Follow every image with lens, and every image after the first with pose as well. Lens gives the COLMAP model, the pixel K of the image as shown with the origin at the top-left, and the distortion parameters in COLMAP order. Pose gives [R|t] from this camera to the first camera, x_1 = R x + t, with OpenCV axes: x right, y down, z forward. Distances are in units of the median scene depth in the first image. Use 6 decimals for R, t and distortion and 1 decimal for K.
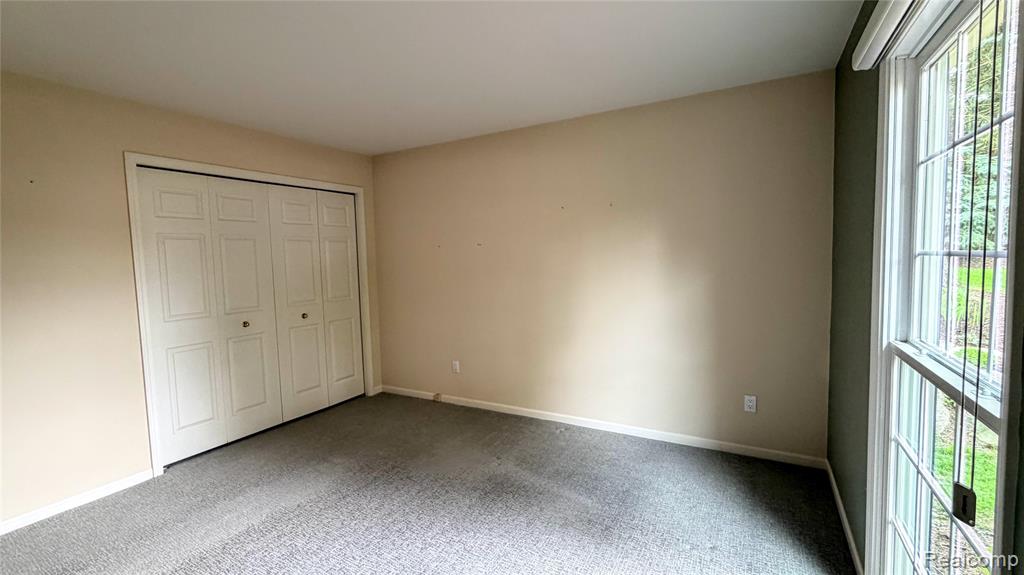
lens RADIAL K [[428.4, 0, 507.6], [0, 428.4, 291.5], [0, 0, 1]] dist [0.002066, 0.000071]
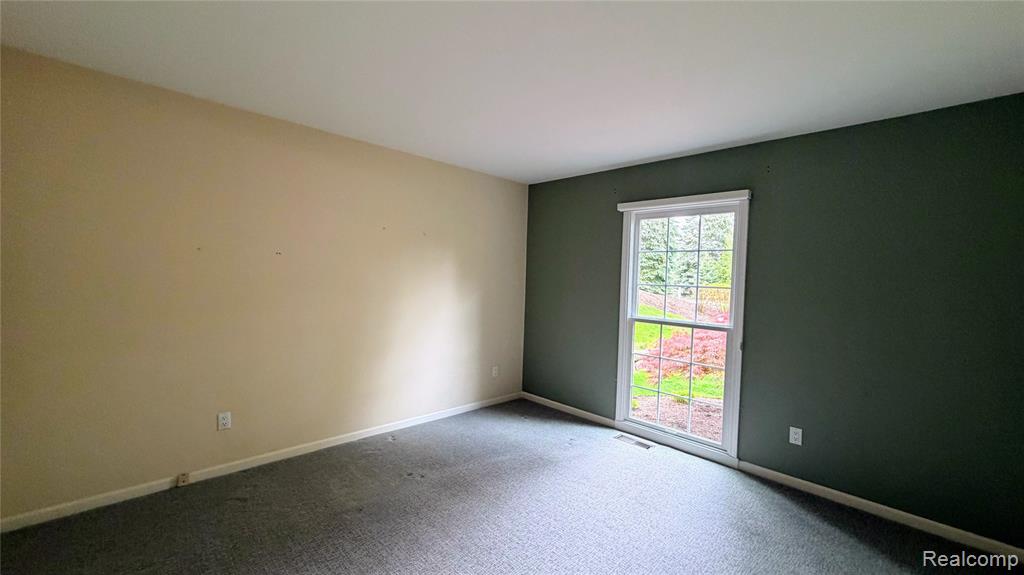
lens RADIAL K [[411.7, 0, 507.9], [0, 411.7, 288.3], [0, 0, 1]] dist [0.002450, 0.000210]
pose [[0.282854, 0.005048, 0.959150, -0.764393], [0.025169, 0.999603, -0.012684, -0.026920], [-0.958833, 0.027728, 0.282614, 0.421992]]
